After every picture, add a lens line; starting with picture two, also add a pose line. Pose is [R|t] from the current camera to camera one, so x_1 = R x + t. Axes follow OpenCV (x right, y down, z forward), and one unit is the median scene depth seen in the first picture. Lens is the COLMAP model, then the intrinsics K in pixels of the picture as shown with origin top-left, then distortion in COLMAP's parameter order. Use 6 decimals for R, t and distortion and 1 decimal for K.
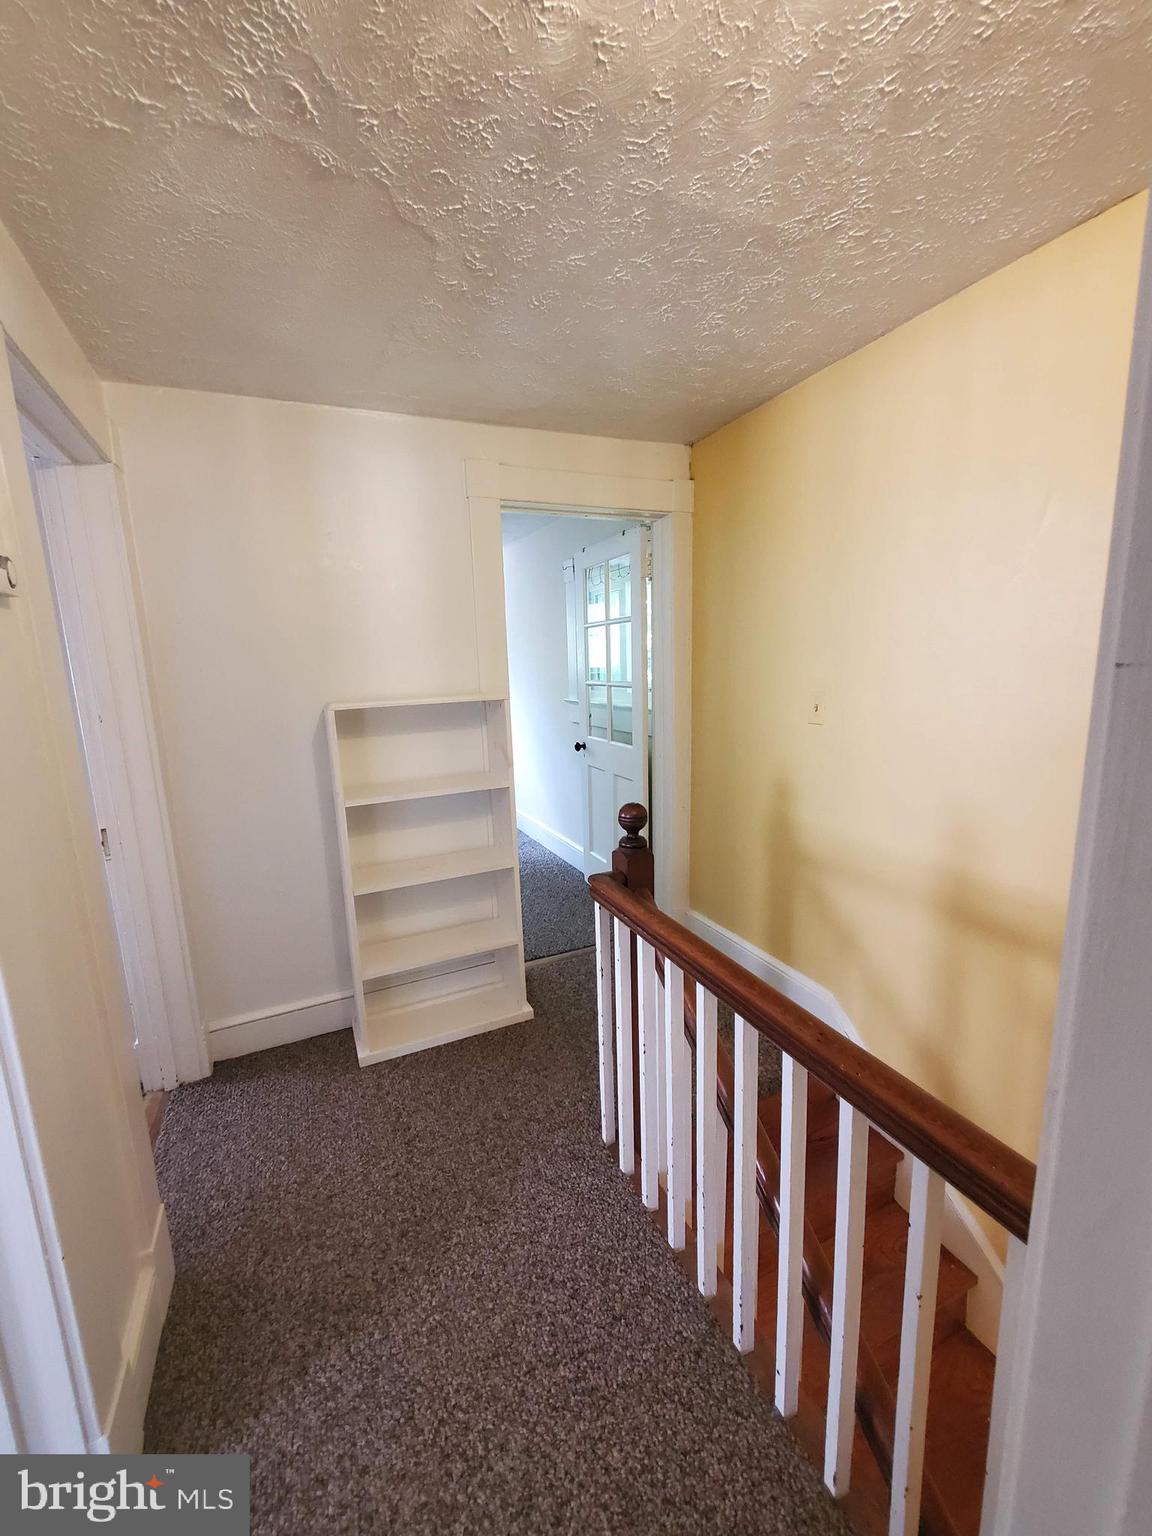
lens RADIAL K [[610.6, 0, 577.6], [0, 610.6, 763.1], [0, 0, 1]] dist [-0.000437, 0.000844]
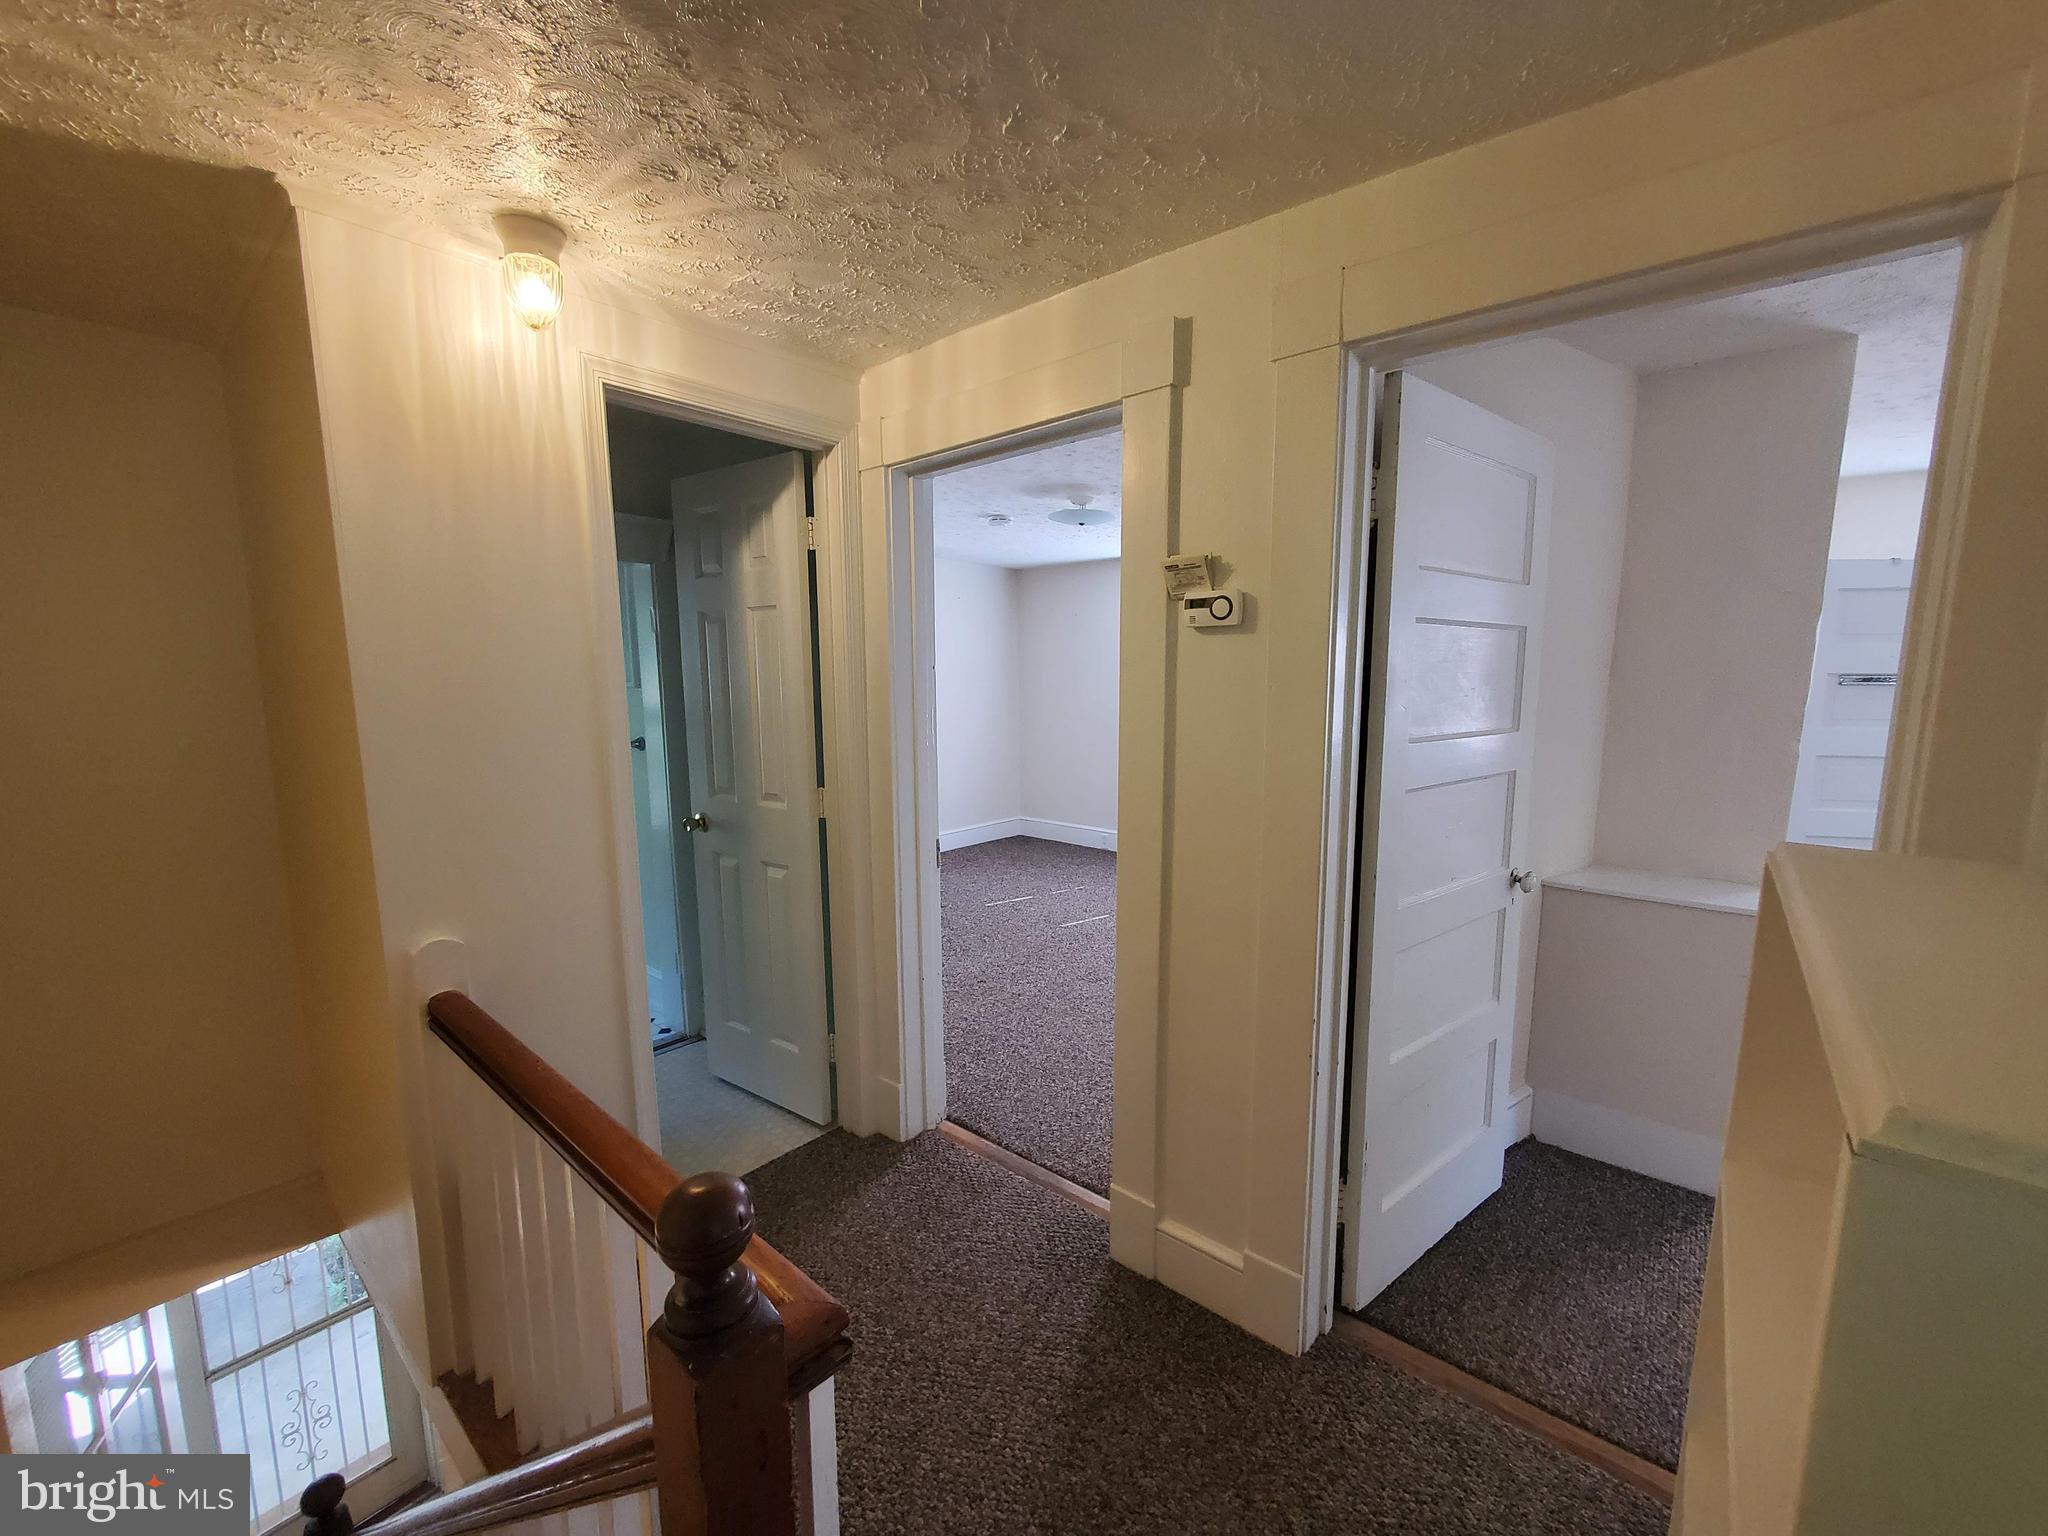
lens RADIAL K [[814.1, 0, 1025.0], [0, 814.1, 769.0], [0, 0, 1]] dist [-0.000437, 0.000844]
pose [[-0.906222, 0.095825, -0.411799, 0.115917], [-0.033498, 0.954643, 0.295862, -0.347476], [0.421472, 0.281911, -0.861909, 1.718144]]
